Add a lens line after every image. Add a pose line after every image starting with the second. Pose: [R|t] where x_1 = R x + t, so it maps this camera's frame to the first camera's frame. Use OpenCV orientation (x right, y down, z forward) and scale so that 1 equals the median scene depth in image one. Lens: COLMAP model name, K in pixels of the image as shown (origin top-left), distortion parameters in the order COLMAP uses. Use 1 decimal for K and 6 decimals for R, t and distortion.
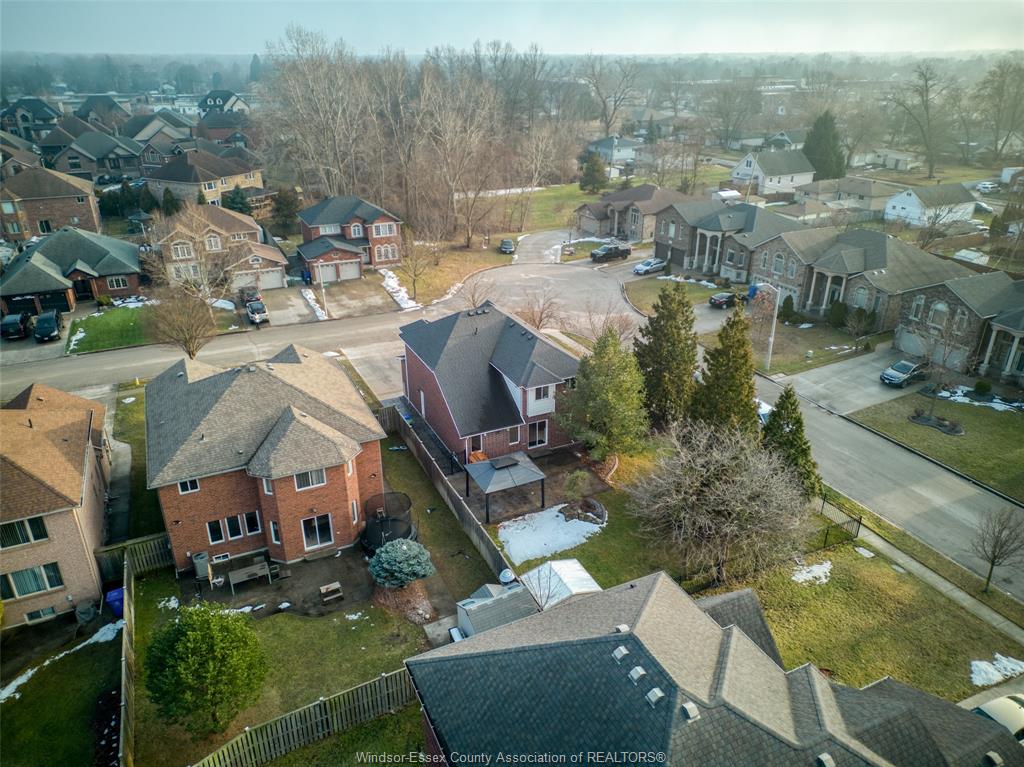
lens RADIAL K [[708.6, 0, 512.0], [0, 708.6, 383.5], [0, 0, 1]] dist [0.080362, -0.087947]
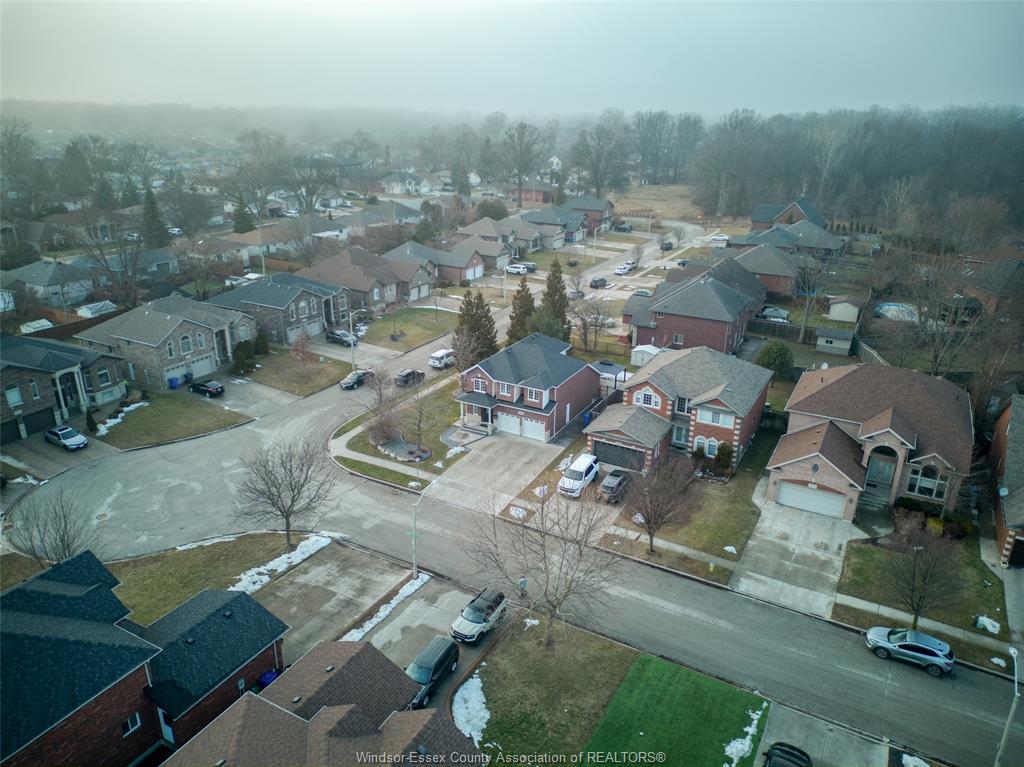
lens RADIAL K [[708.6, 0, 512.0], [0, 708.6, 383.5], [0, 0, 1]] dist [0.080362, -0.087947]
pose [[-0.578022, -0.300597, 0.758638, -1.143218], [0.330367, 0.763880, 0.554387, -0.856442], [-0.746156, 0.571077, -0.342232, 1.592799]]
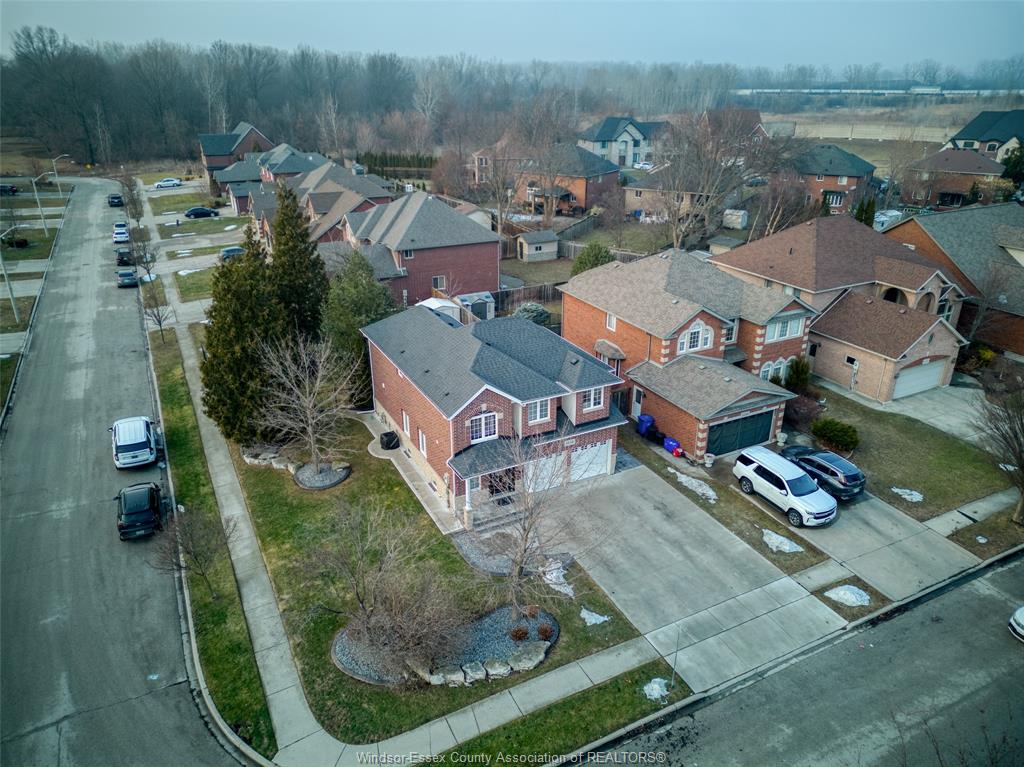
lens RADIAL K [[708.6, 0, 512.0], [0, 708.6, 383.5], [0, 0, 1]] dist [0.080362, -0.087947]
pose [[-0.999729, 0.010332, -0.020857, -0.047516], [-0.008565, 0.669923, 0.742381, -0.609567], [0.021643, 0.742359, -0.669653, 1.572329]]
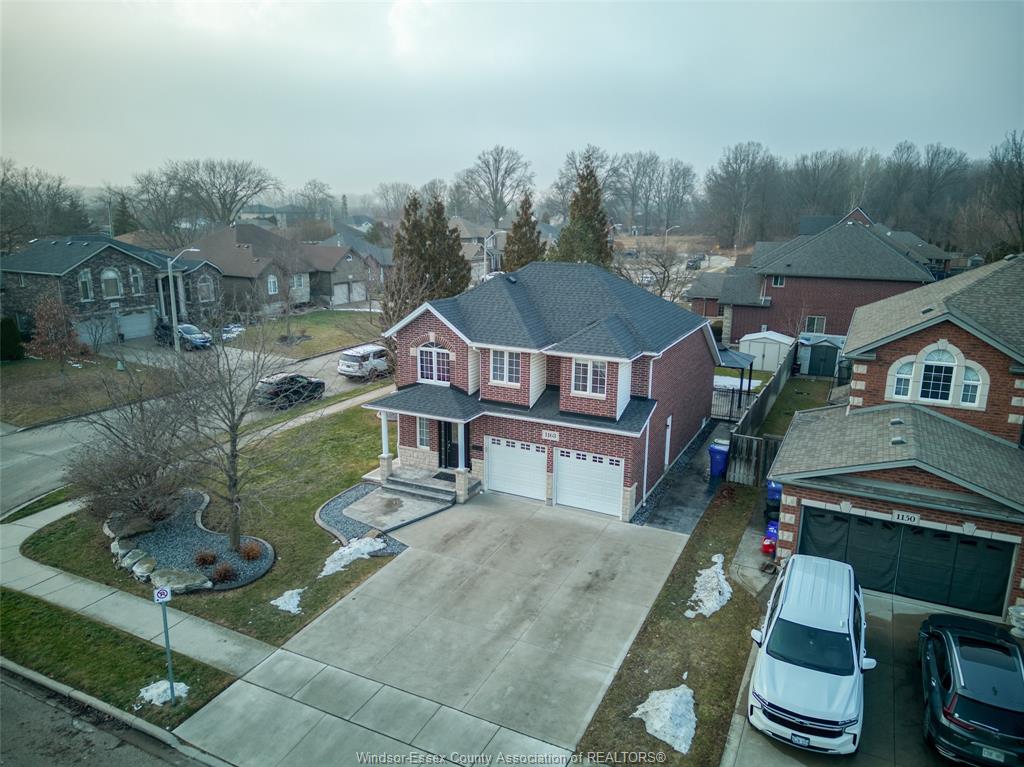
lens RADIAL K [[708.6, 0, 512.0], [0, 708.6, 383.5], [0, 0, 1]] dist [0.080362, -0.087947]
pose [[-0.611220, -0.196882, 0.766582, -0.468595], [0.321300, 0.823440, 0.467668, -0.303318], [-0.723310, 0.532150, -0.440045, 1.352267]]
